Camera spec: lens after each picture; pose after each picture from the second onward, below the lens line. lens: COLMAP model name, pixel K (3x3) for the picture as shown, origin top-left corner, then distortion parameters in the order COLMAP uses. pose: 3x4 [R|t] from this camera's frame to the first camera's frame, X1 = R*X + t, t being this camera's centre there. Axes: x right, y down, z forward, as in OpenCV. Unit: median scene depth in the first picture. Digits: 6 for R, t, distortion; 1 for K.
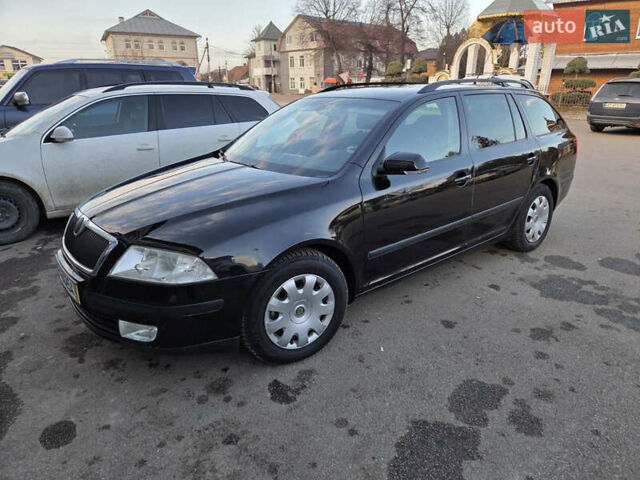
lens RADIAL K [[428.0, 0, 325.7], [0, 428.0, 239.8], [0, 0, 1]] dist [0.067836, -0.053956]
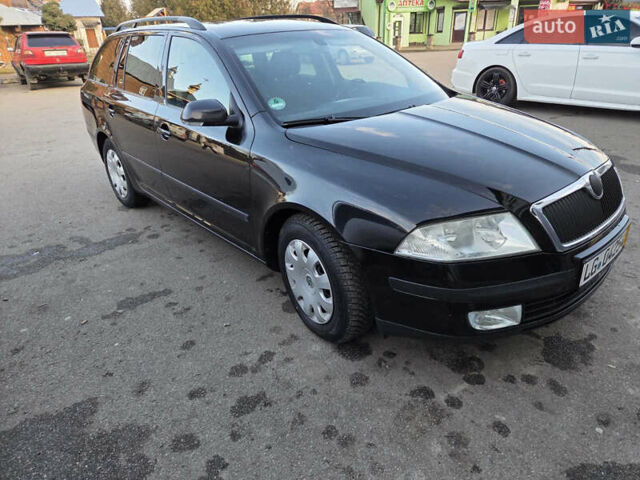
lens RADIAL K [[428.0, 0, 320.8], [0, 428.0, 244.5], [0, 0, 1]] dist [0.067836, -0.053956]
pose [[-0.041461, -0.438083, 0.897978, -1.224373], [0.368147, 0.828818, 0.421341, -0.430437], [-0.928843, 0.348057, 0.126915, 1.317701]]
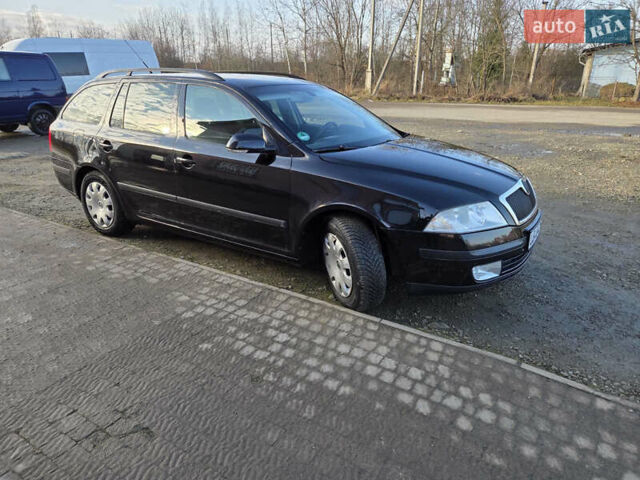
lens RADIAL K [[428.0, 0, 320.9], [0, 428.0, 236.0], [0, 0, 1]] dist [0.067836, -0.053956]
pose [[-0.304825, -0.314783, 0.898885, -1.449622], [0.315117, 0.857312, 0.407085, -0.559567], [-0.898768, 0.407344, -0.162136, 1.673907]]
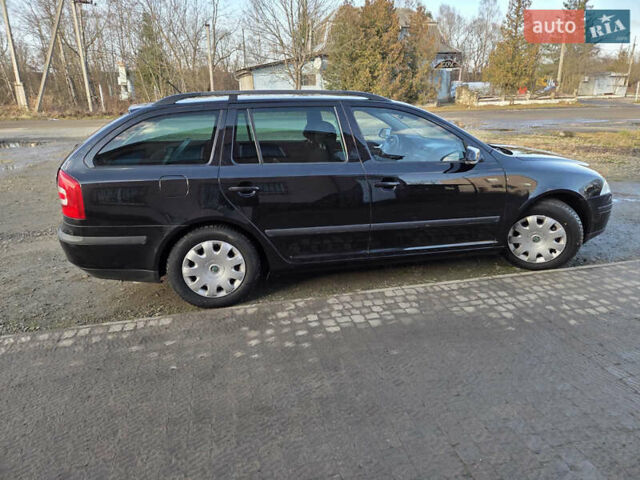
lens RADIAL K [[428.0, 0, 323.1], [0, 428.0, 236.0], [0, 0, 1]] dist [0.067836, -0.053956]
pose [[-0.883515, -0.124746, 0.451487, -0.495437], [0.179524, 0.800097, 0.572378, -0.990098], [-0.432635, 0.586757, -0.684503, 2.779157]]
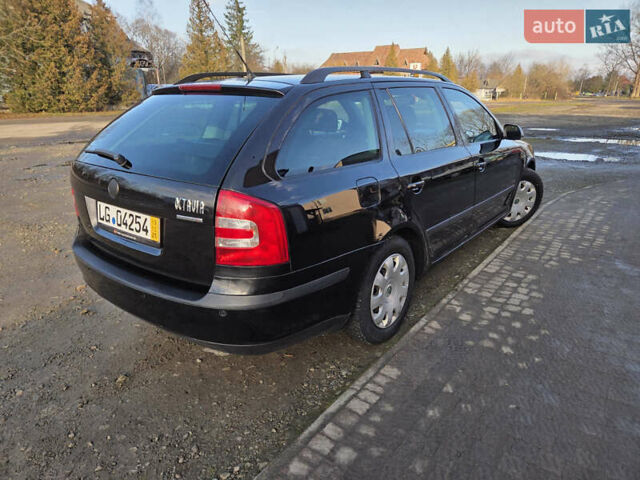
lens RADIAL K [[428.0, 0, 318.5], [0, 428.0, 243.3], [0, 0, 1]] dist [0.067836, -0.053956]
pose [[-0.977678, 0.087718, -0.190923, 0.676991], [-0.051421, 0.781157, 0.622214, -0.948374], [0.203721, 0.618142, -0.759209, 2.768754]]
